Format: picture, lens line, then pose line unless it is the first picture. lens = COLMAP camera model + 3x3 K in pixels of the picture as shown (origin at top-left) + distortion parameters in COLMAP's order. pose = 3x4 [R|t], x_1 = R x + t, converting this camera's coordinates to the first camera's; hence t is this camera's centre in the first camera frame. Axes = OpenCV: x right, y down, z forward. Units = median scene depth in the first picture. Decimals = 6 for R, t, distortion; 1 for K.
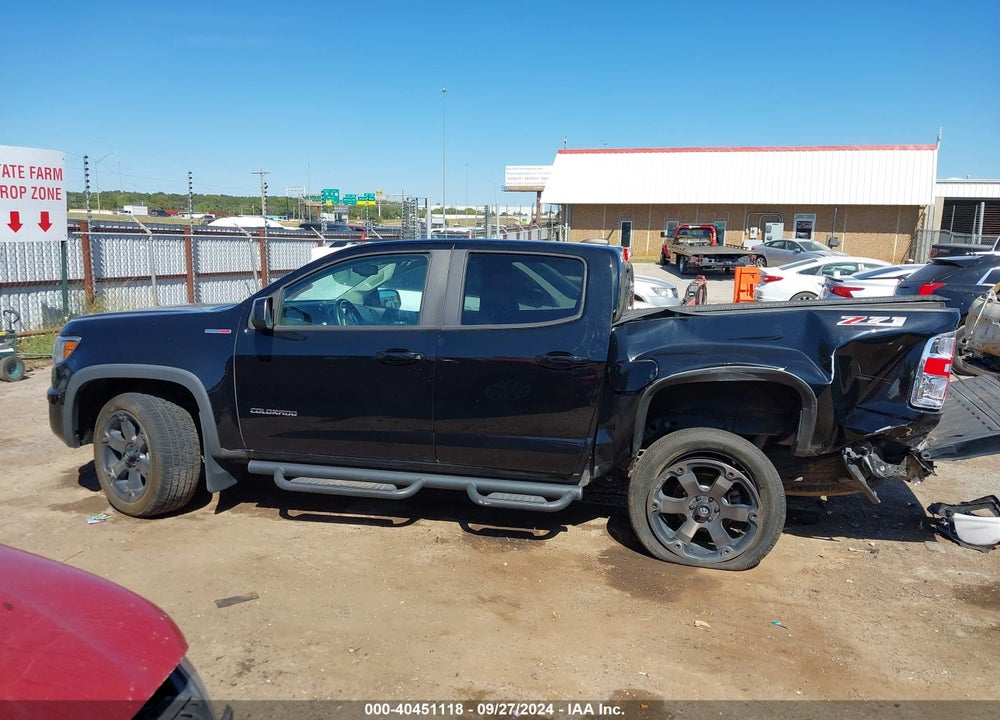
lens RADIAL K [[773.3, 0, 493.2], [0, 773.3, 389.3], [0, 0, 1]] dist [0.009865, -0.010688]
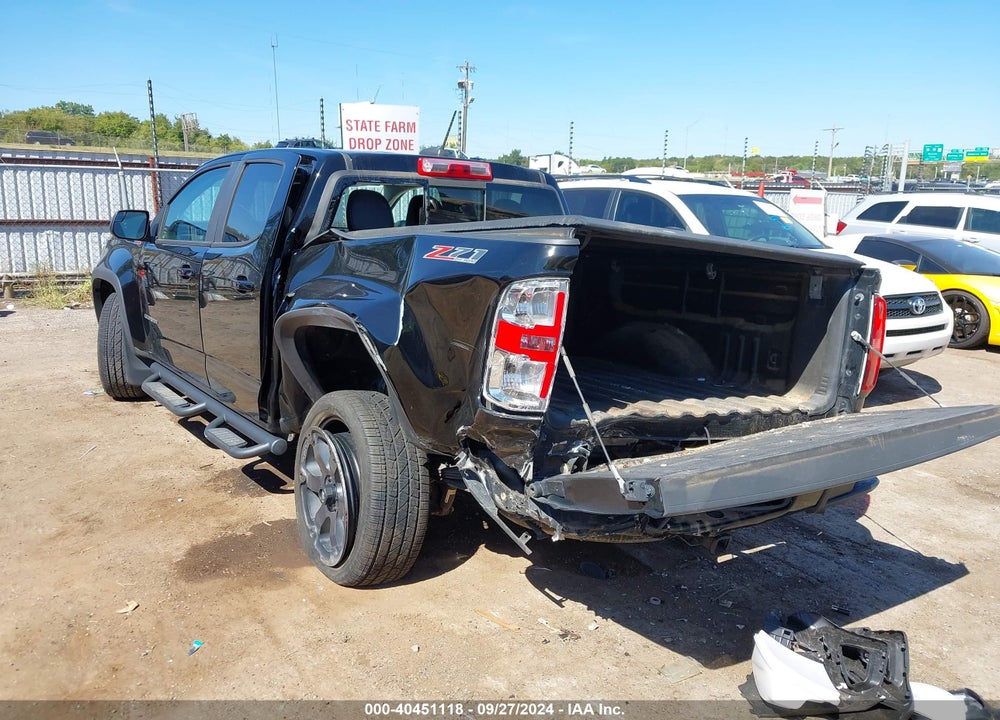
lens RADIAL K [[796.5, 0, 500.0], [0, 796.5, 360.0], [0, 0, 1]] dist [-0.001208, 0.007886]
pose [[0.762905, 0.134371, -0.632393, 0.868532], [-0.131556, 0.989963, 0.051641, -0.037928], [0.632984, 0.043798, 0.772925, 0.486254]]
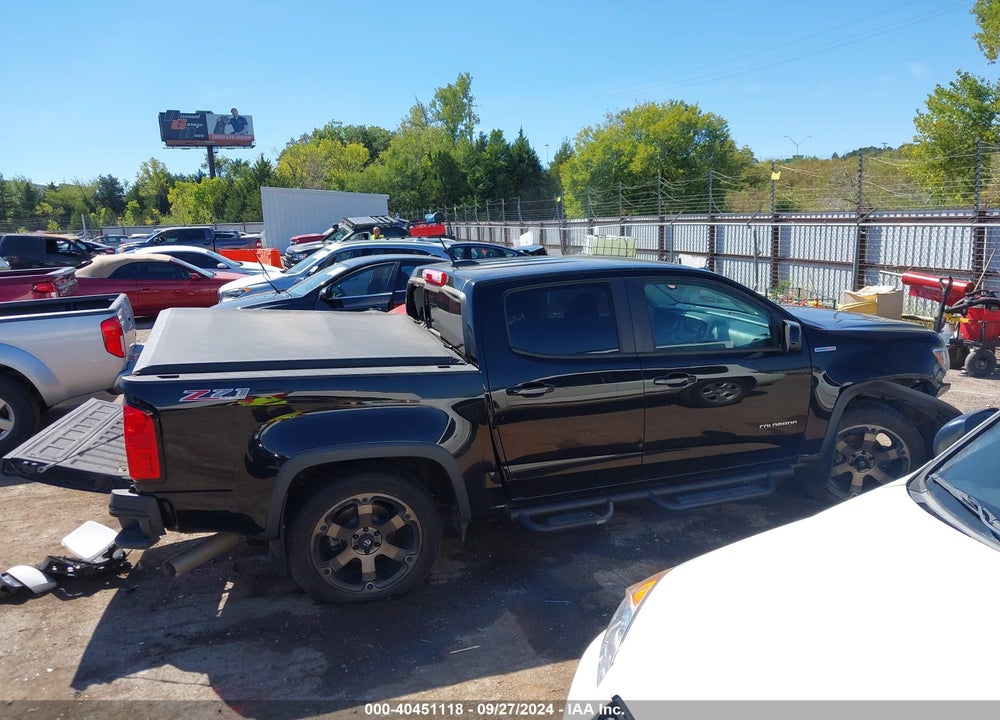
lens RADIAL K [[798.5, 0, 501.3], [0, 798.5, 366.9], [0, 0, 1]] dist [0.015848, -0.000063]
pose [[-0.856682, 0.099323, -0.506193, 0.752906], [-0.081625, 0.942824, 0.323141, -0.485217], [0.509346, 0.318147, -0.799593, 2.271082]]
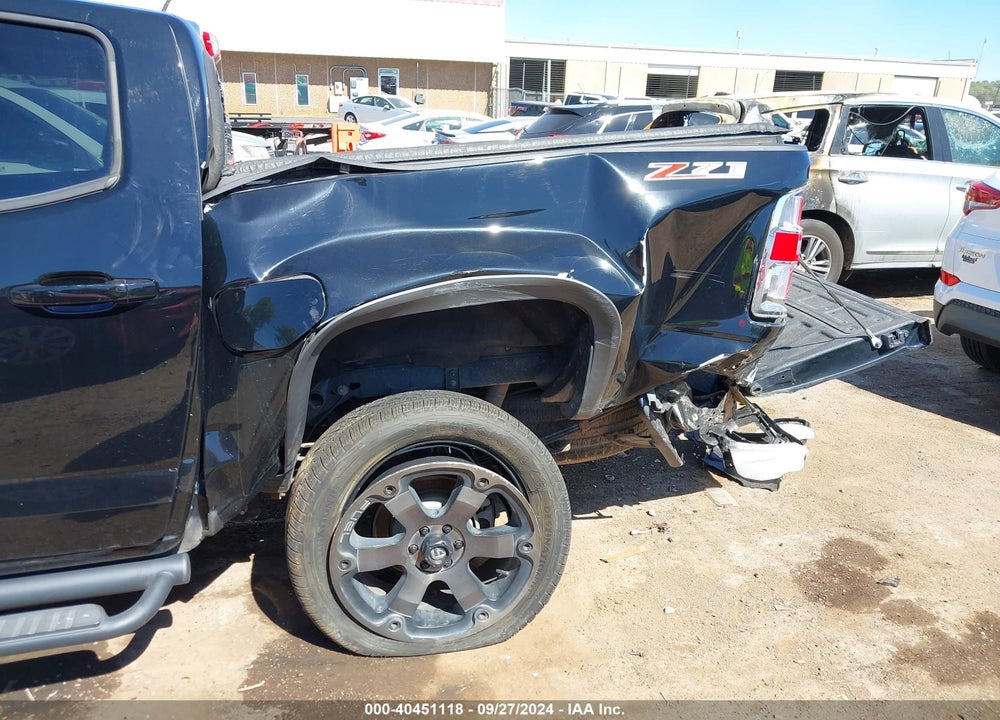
lens RADIAL K [[773.3, 0, 493.2], [0, 773.3, 389.3], [0, 0, 1]] dist [0.009865, -0.010688]
pose [[0.872382, -0.158250, 0.462501, 0.077971], [0.078960, 0.979342, 0.186158, -0.046225], [-0.482406, -0.125882, 0.866855, 0.531448]]
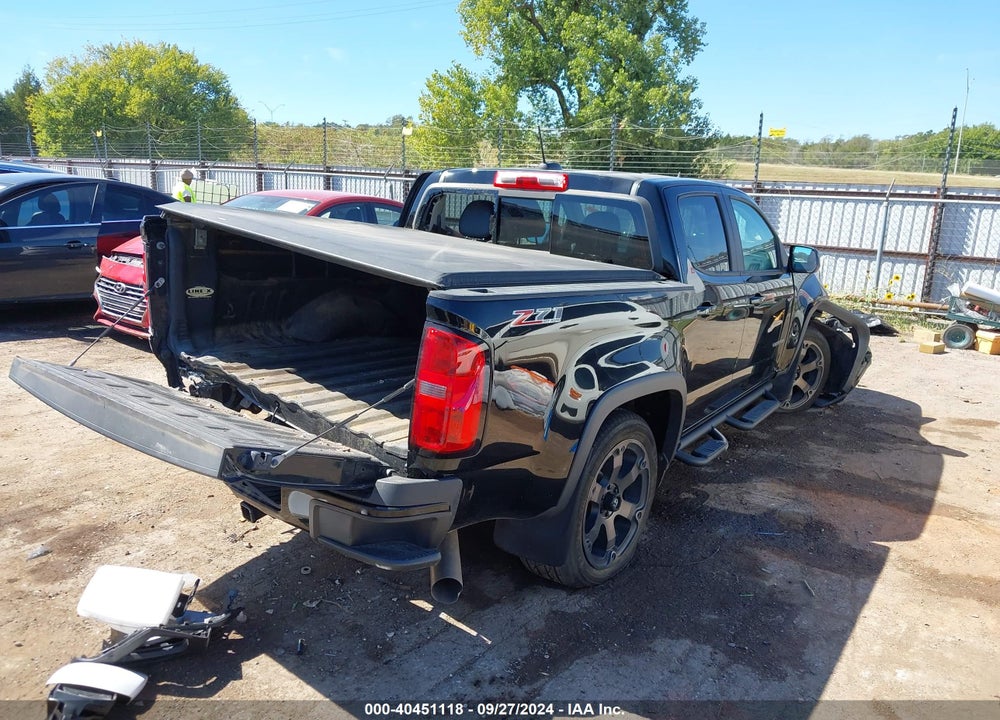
lens RADIAL K [[796.5, 0, 500.0], [0, 796.5, 360.0], [0, 0, 1]] dist [-0.001208, 0.007886]
pose [[-0.366324, 0.157806, -0.917008, 1.175748], [-0.221914, 0.942259, 0.250802, -0.241403], [0.903637, 0.295372, -0.310153, 1.532140]]
